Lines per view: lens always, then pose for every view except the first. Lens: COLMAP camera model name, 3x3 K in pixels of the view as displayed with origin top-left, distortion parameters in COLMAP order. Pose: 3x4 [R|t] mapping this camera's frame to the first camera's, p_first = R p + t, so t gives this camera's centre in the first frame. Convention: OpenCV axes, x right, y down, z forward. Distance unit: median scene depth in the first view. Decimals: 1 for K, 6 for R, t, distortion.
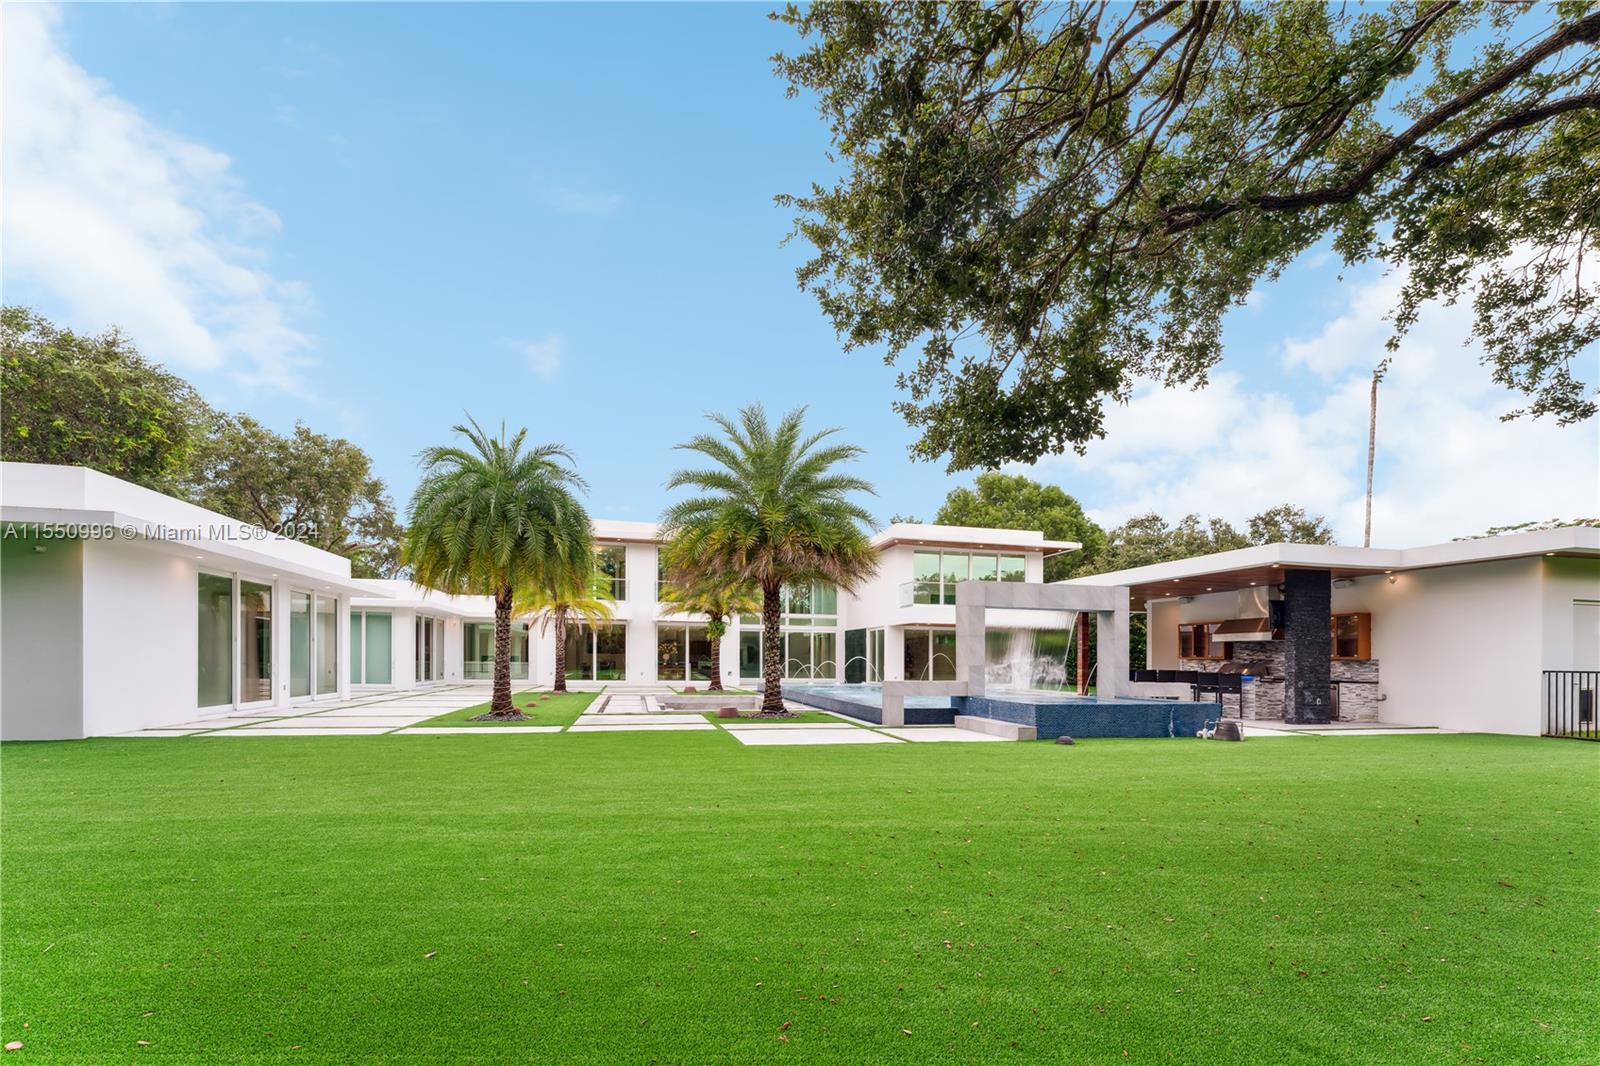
lens RADIAL K [[654.0, 0, 786.5], [0, 654.0, 545.6], [0, 0, 1]] dist [0.006224, -0.001015]
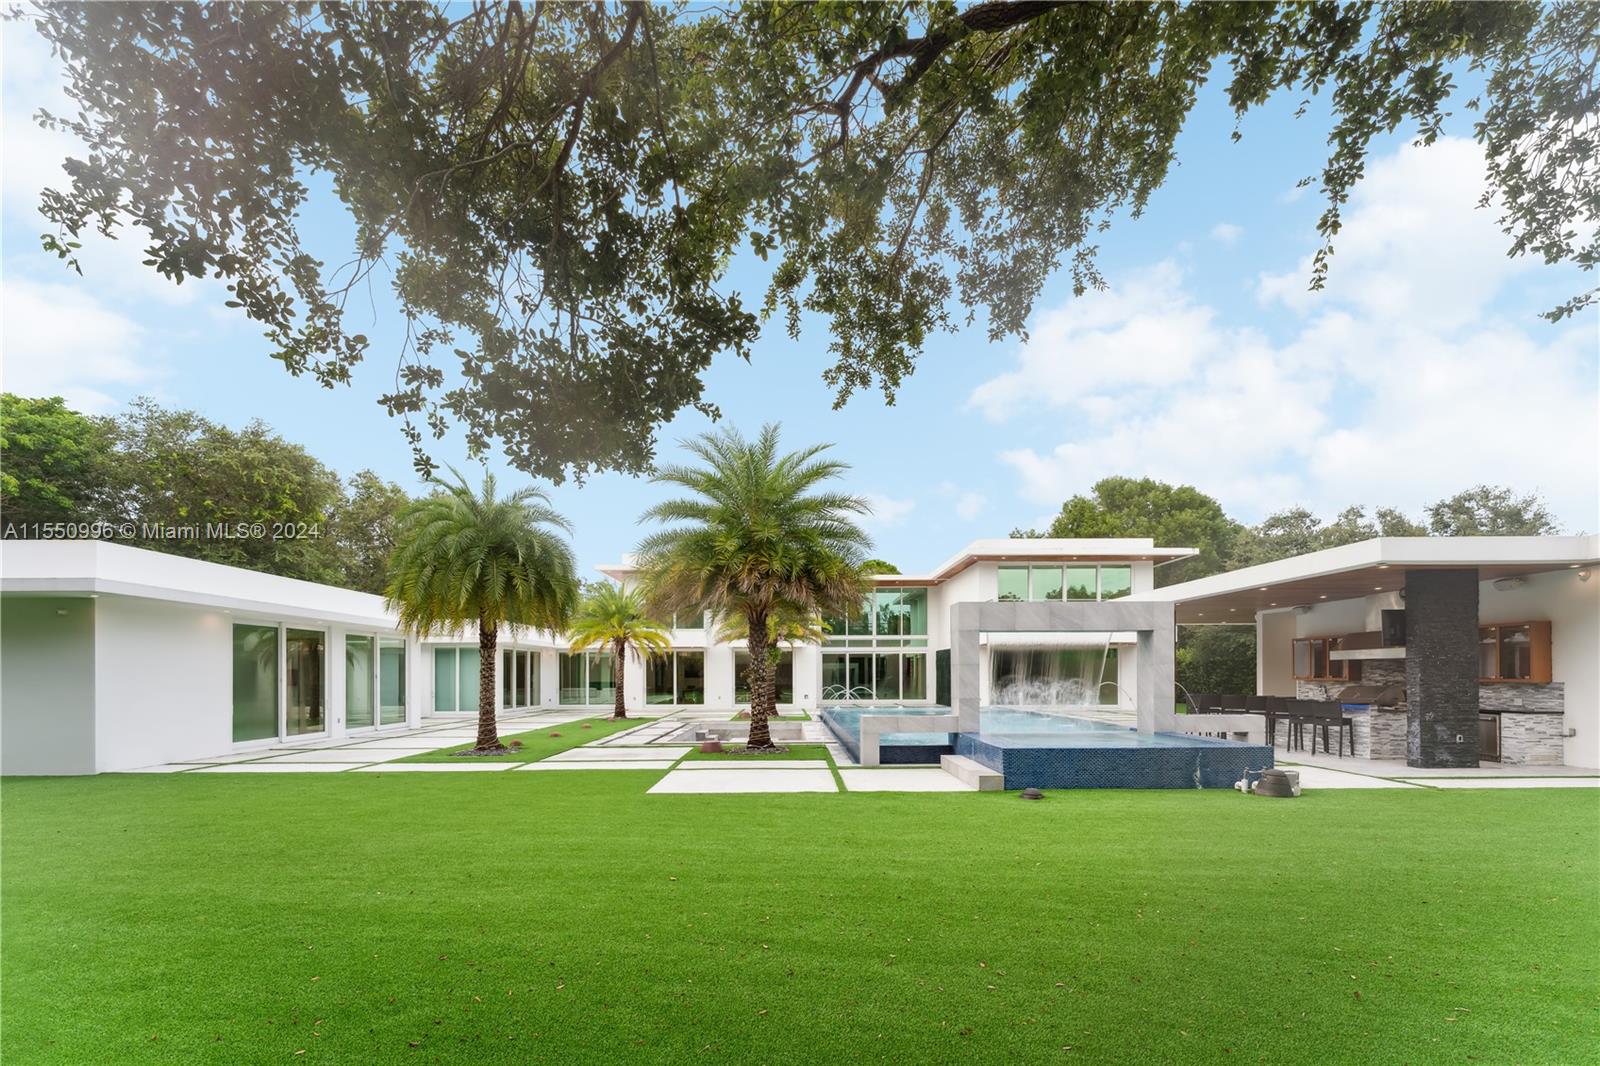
lens RADIAL K [[604.2, 0, 821.7], [0, 604.2, 576.5], [0, 0, 1]] dist [0.003504, 0.000303]
pose [[0.973801, -0.048506, -0.222168, 0.242576], [0.051834, 0.998614, 0.009172, 0.000954], [0.221415, -0.020448, 0.974965, 0.137130]]
